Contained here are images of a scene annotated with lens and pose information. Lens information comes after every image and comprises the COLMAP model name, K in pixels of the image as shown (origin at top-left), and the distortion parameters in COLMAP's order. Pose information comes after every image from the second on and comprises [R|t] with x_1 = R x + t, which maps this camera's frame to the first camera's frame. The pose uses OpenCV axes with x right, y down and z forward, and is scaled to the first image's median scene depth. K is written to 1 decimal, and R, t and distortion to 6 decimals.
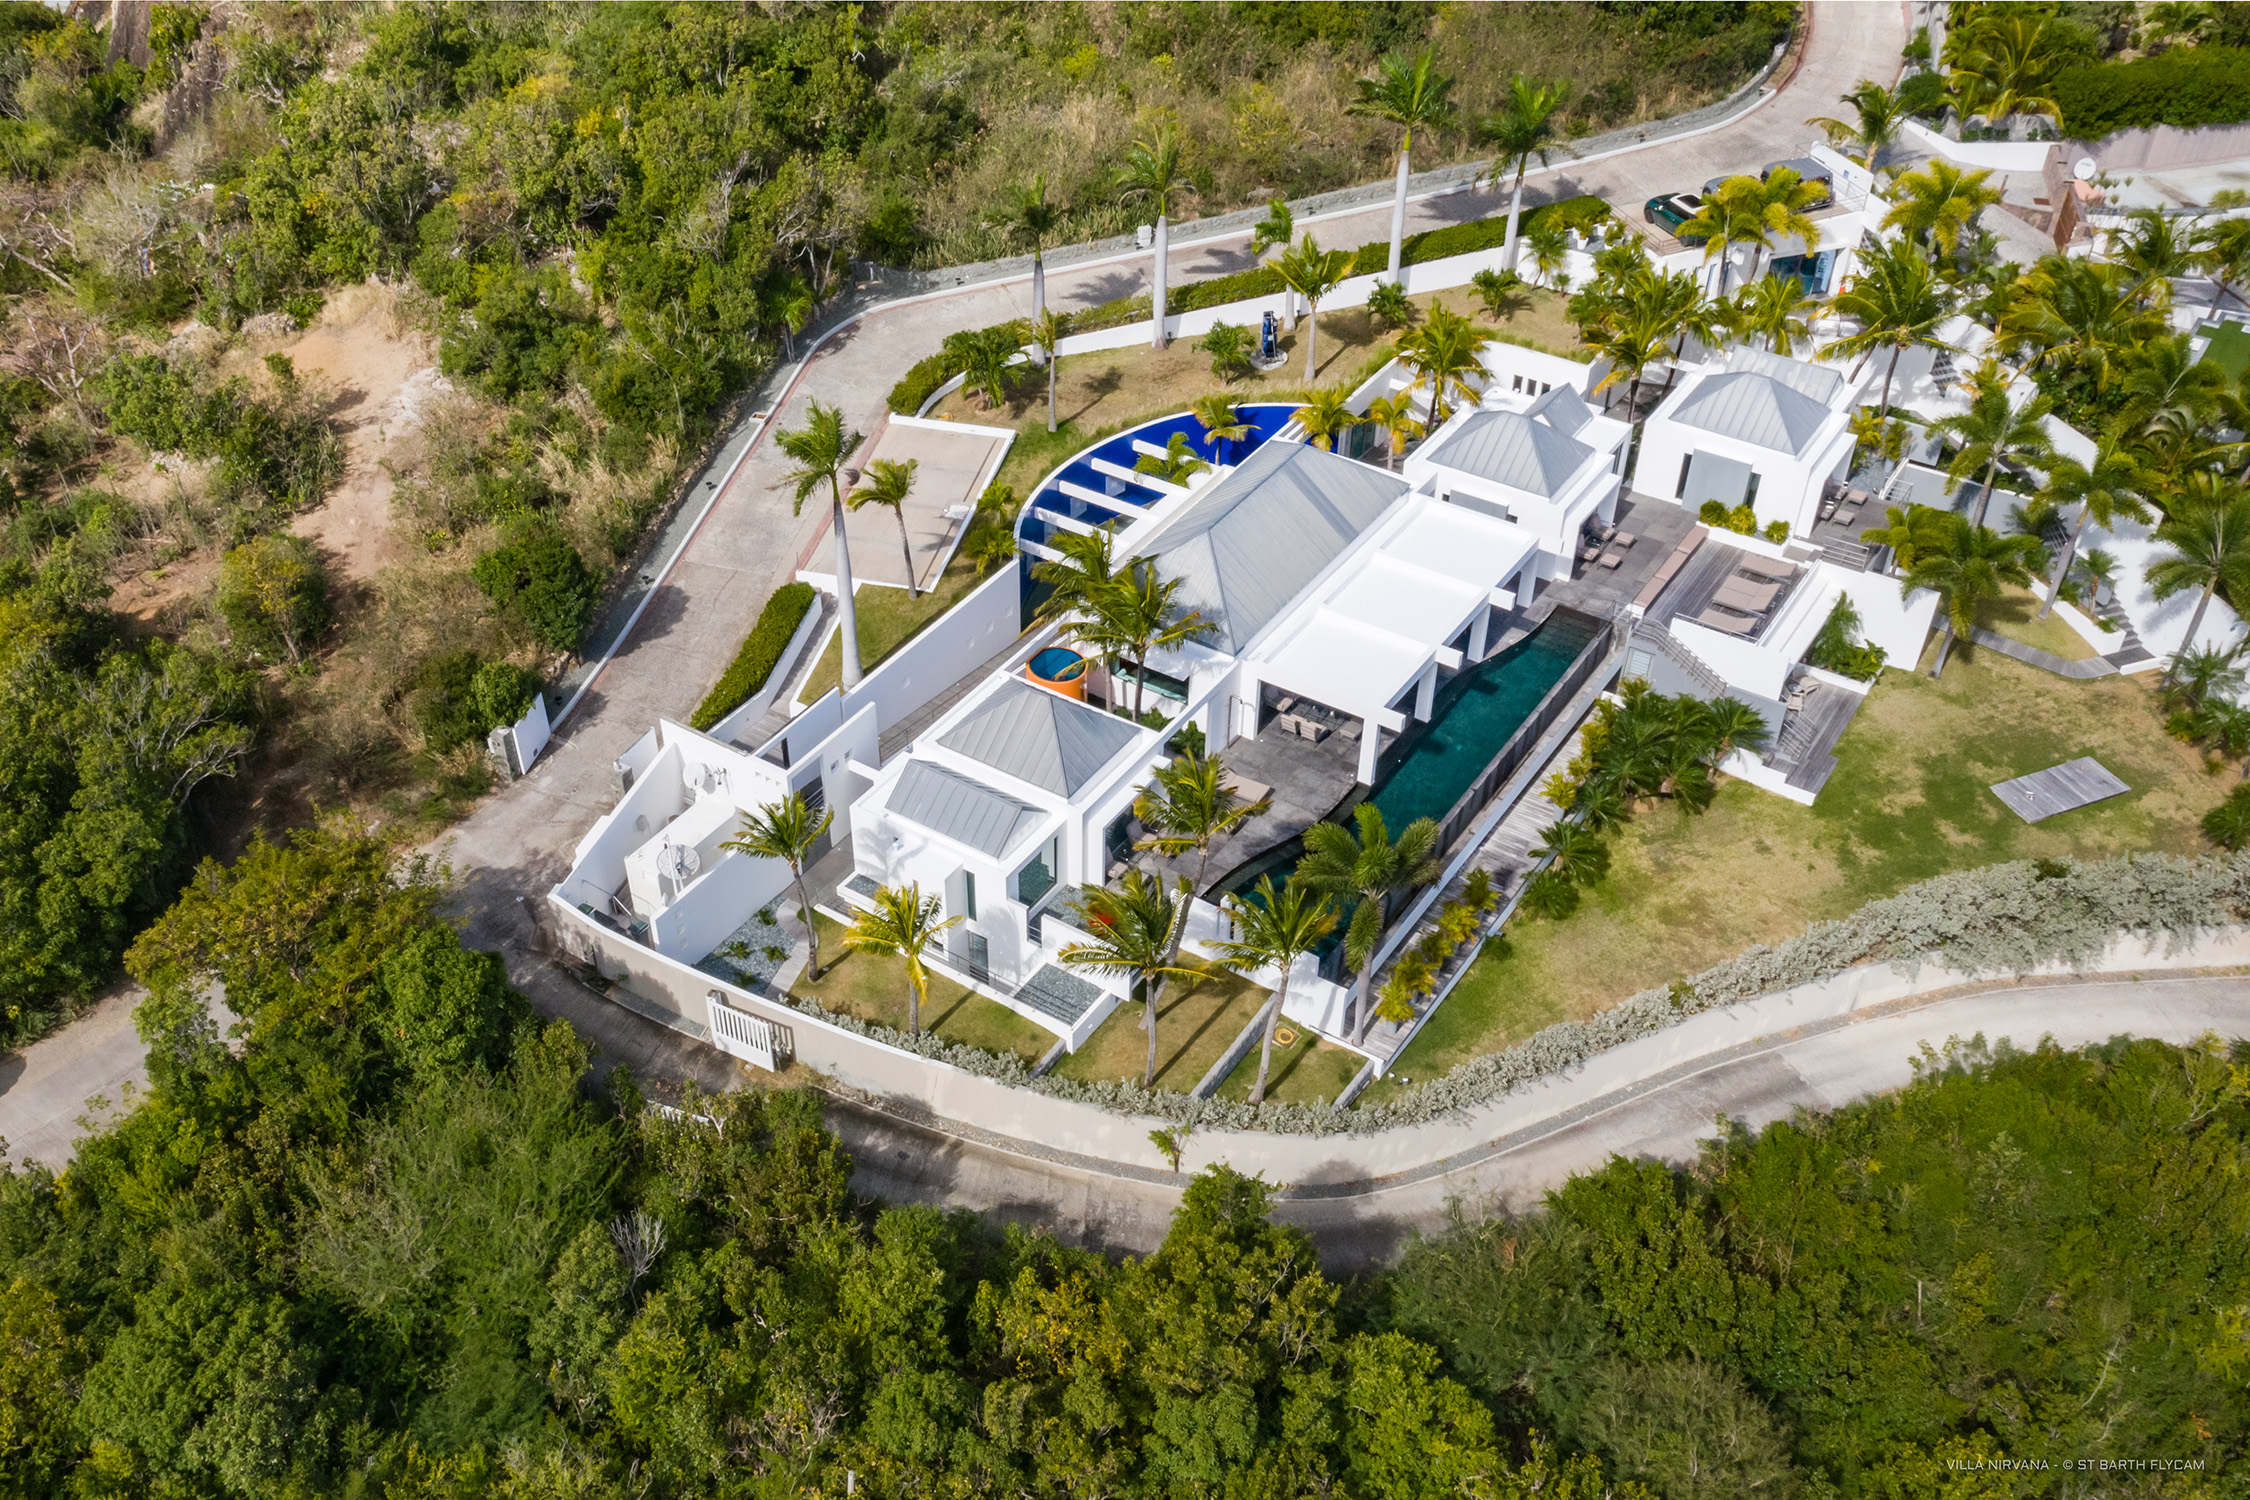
lens RADIAL K [[1980.1, 0, 999.1], [0, 1980.1, 864.0], [0, 0, 1]] dist [-0.005149, -0.010163]
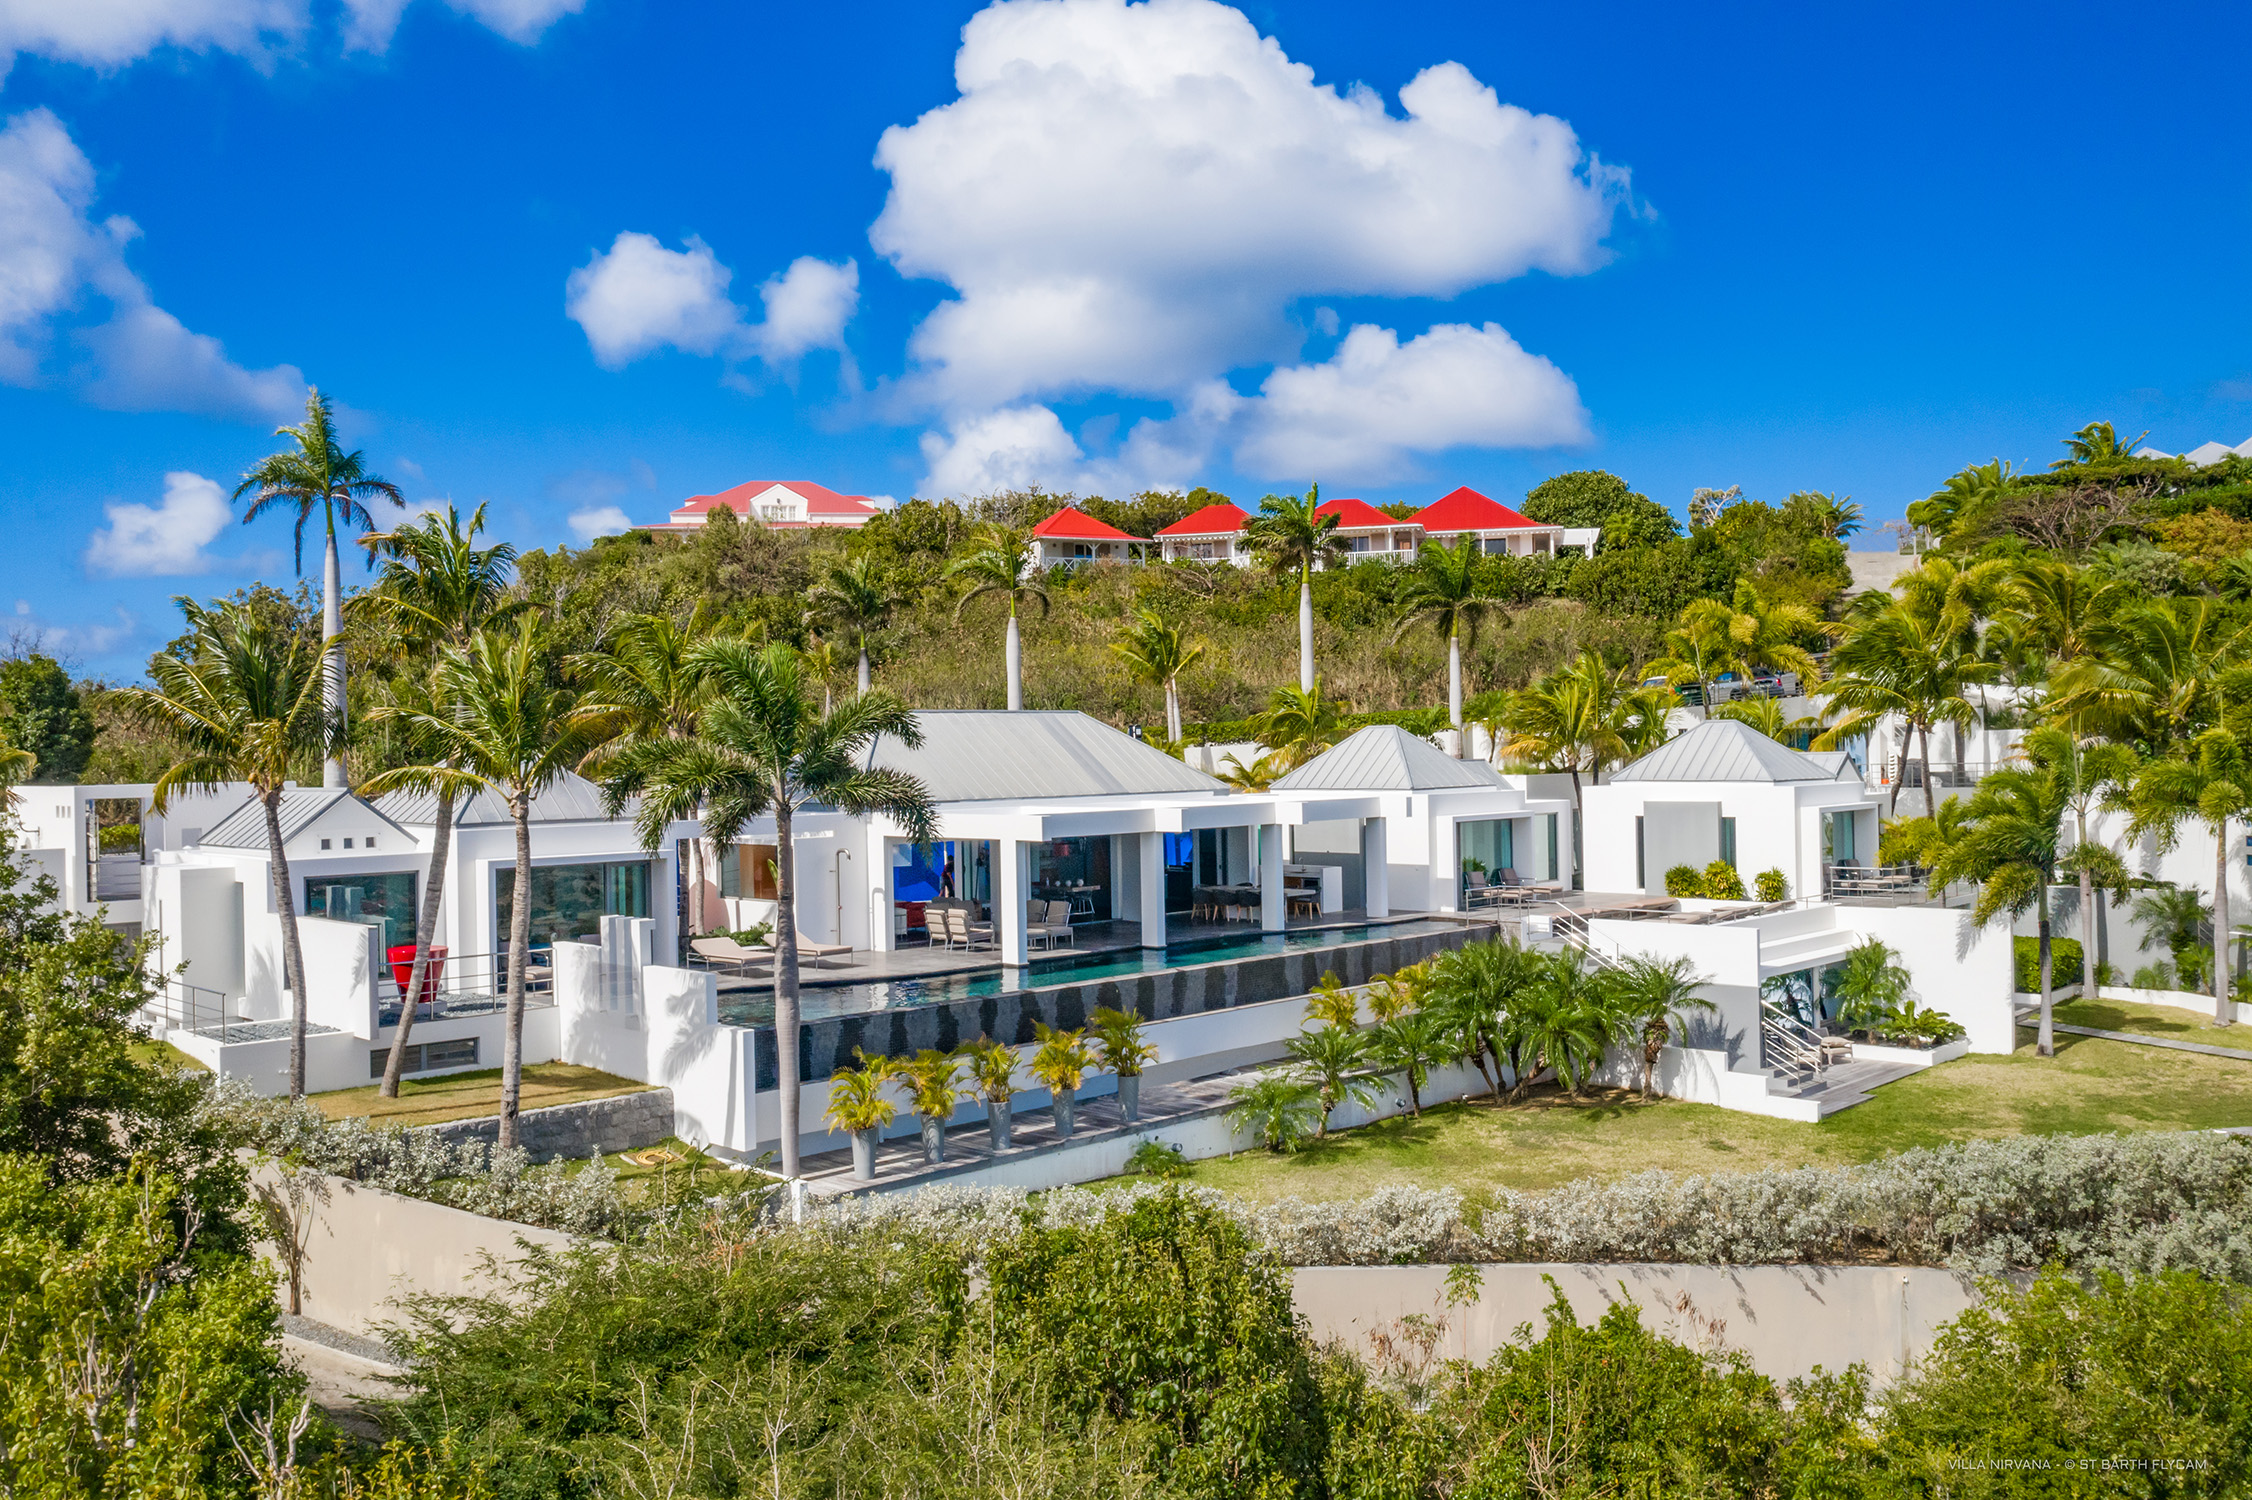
lens RADIAL K [[1776.1, 0, 1126.0], [0, 1776.1, 750.0], [0, 0, 1]] dist [-0.013101, -0.002562]
pose [[0.986521, 0.005009, -0.163556, 0.274739], [-0.112345, 0.747461, -0.654737, 0.239398], [0.118972, 0.664287, 0.737949, 0.481124]]
